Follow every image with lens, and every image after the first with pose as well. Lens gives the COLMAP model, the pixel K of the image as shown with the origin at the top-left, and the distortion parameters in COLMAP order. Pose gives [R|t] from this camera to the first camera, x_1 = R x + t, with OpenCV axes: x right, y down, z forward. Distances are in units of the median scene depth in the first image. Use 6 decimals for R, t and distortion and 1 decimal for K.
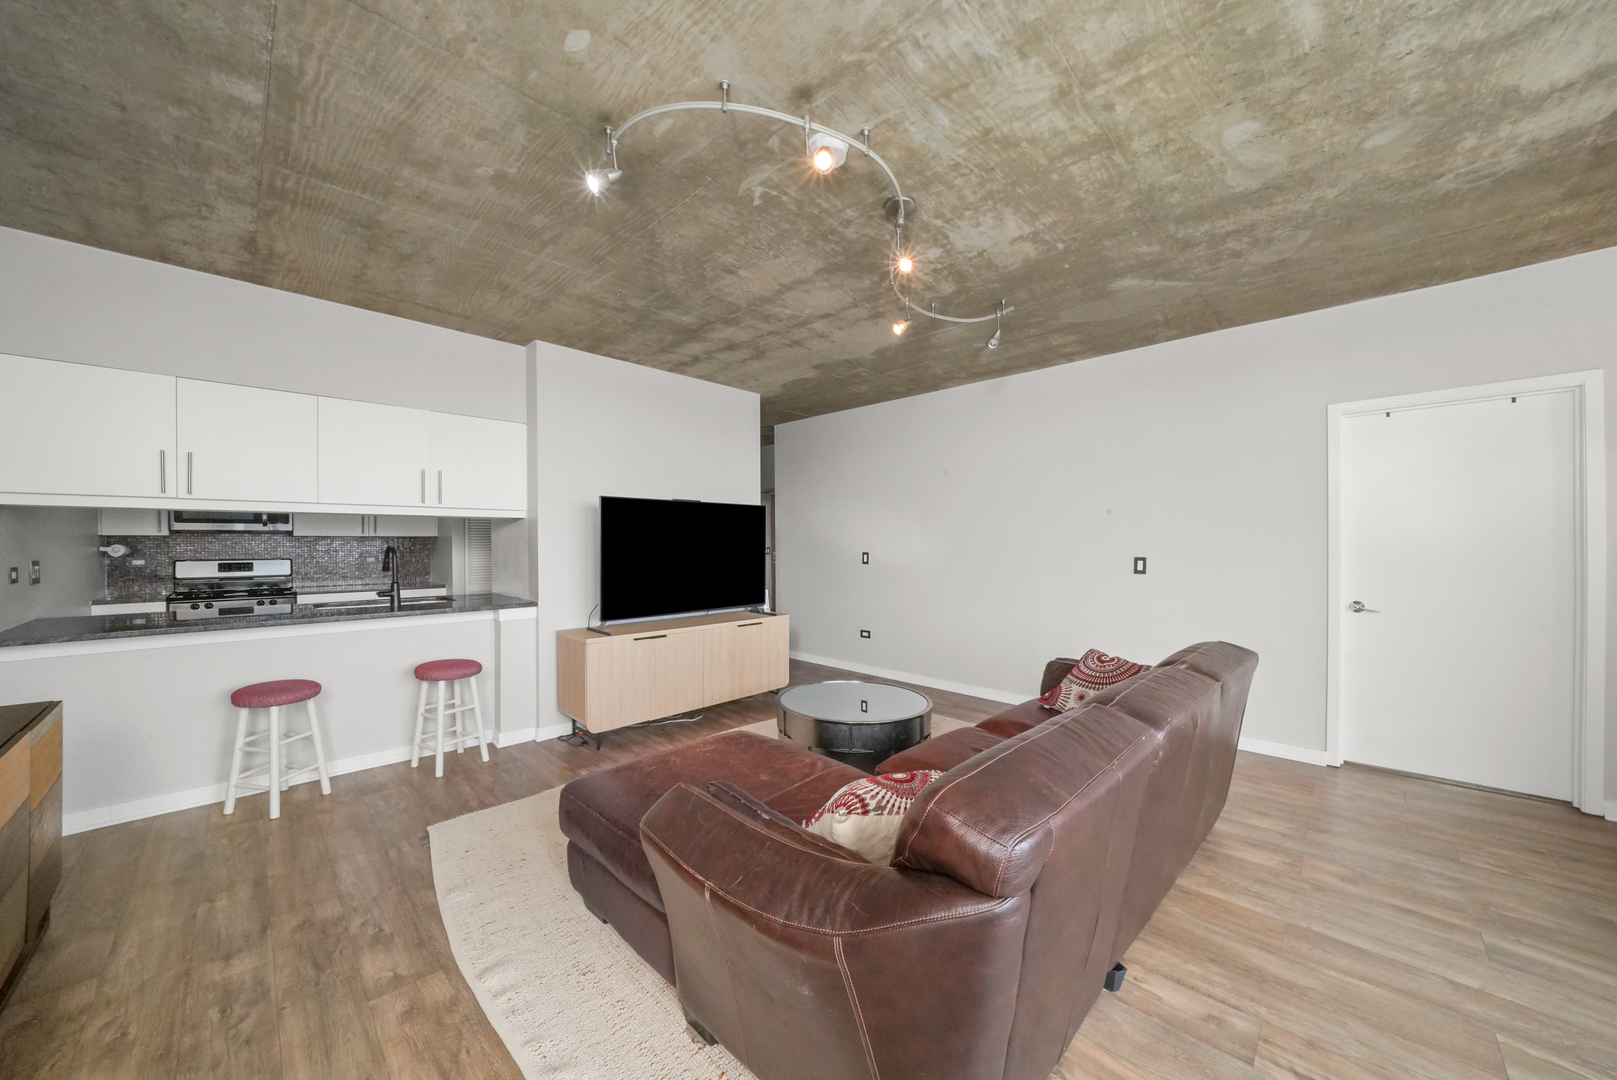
lens RADIAL K [[567.8, 0, 814.6], [0, 567.8, 546.9], [0, 0, 1]] dist [-0.026002, 0.002879]
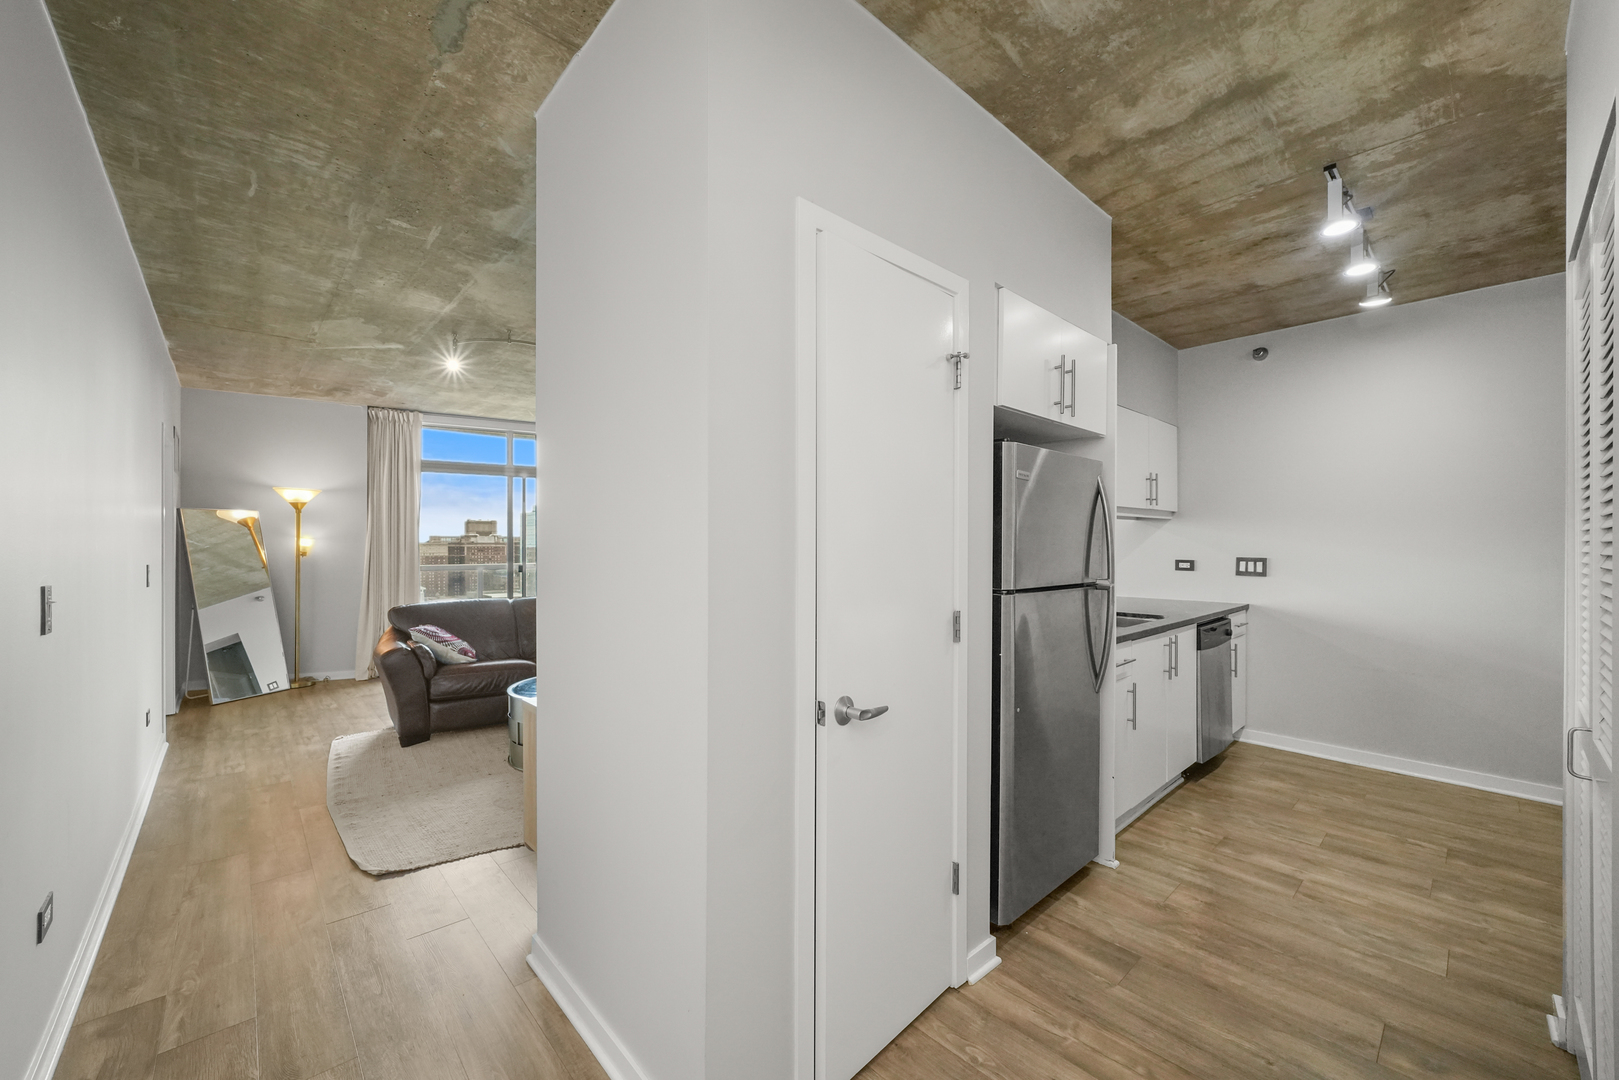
lens RADIAL K [[616.4, 0, 804.5], [0, 616.4, 547.0], [0, 0, 1]] dist [-0.010245, 0.000125]
pose [[-0.997647, 0.000947, 0.068561, -0.424994], [0.001845, 0.999913, 0.013038, -0.017892], [-0.068542, 0.013134, -0.997562, 2.044837]]
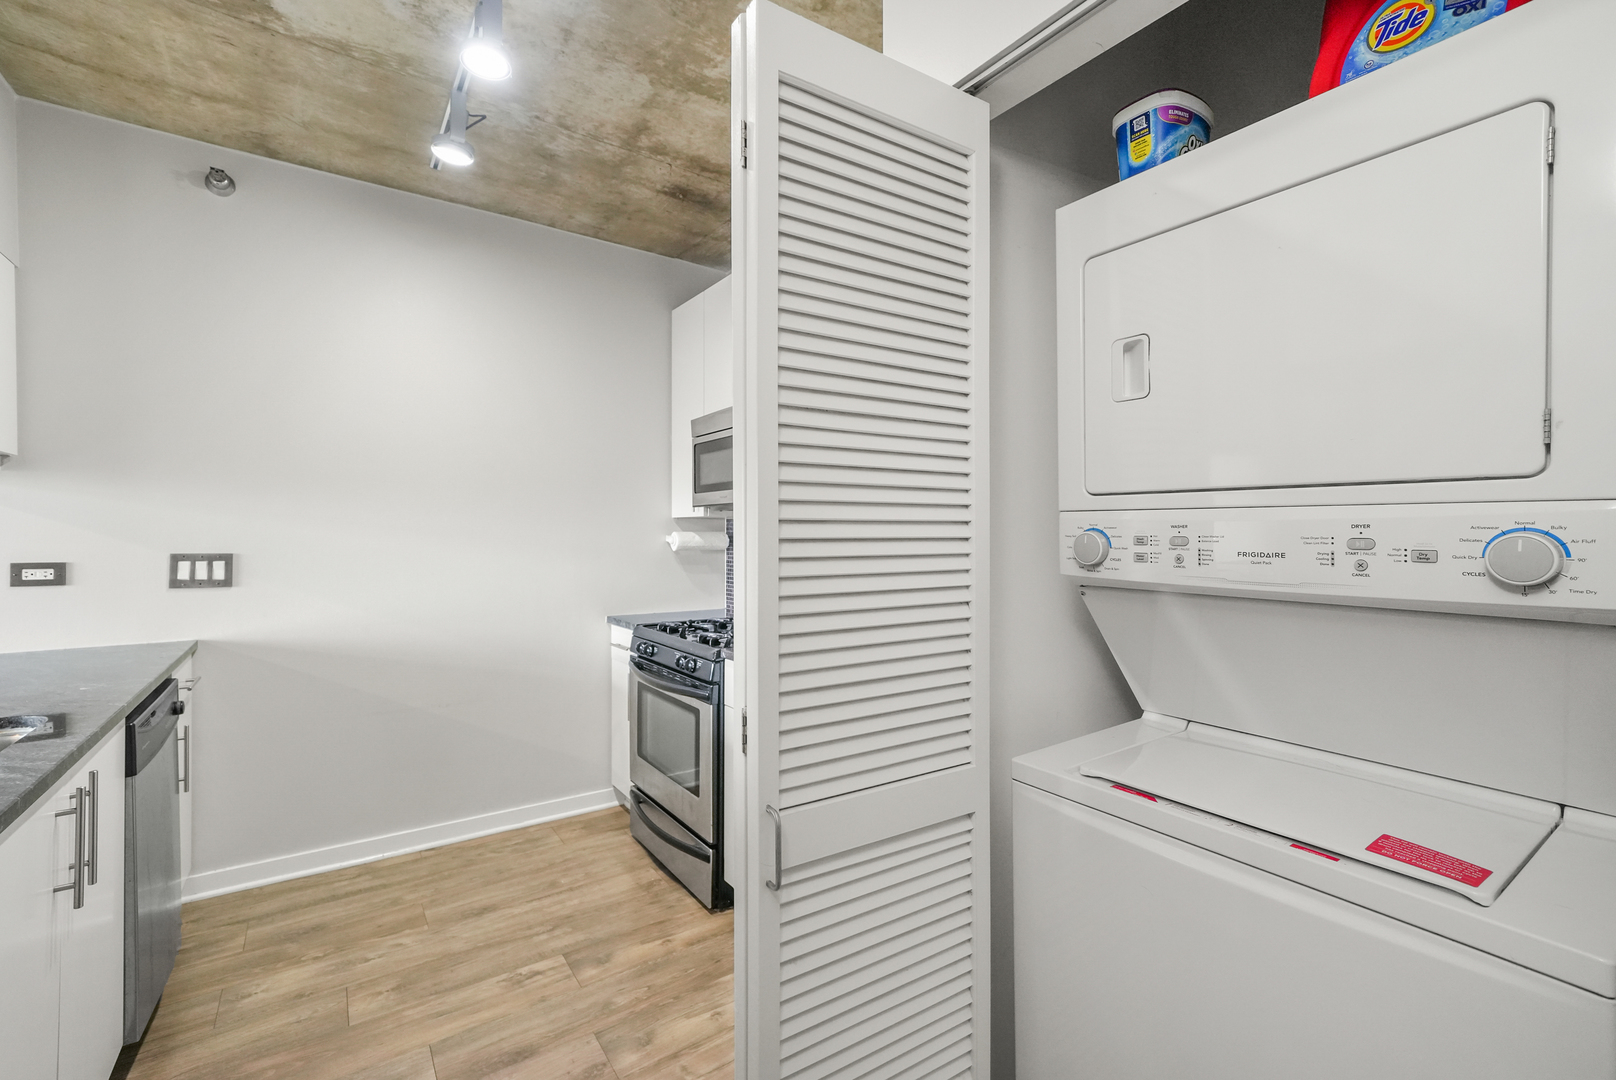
lens RADIAL K [[699.2, 0, 811.8], [0, 699.2, 532.7], [0, 0, 1]] dist [0.000063, 0.002308]
pose [[-0.182128, 0.001582, -0.983274, -0.602645], [-0.008349, 0.999960, 0.003155, -0.009598], [0.983239, 0.008784, -0.182108, 1.565732]]
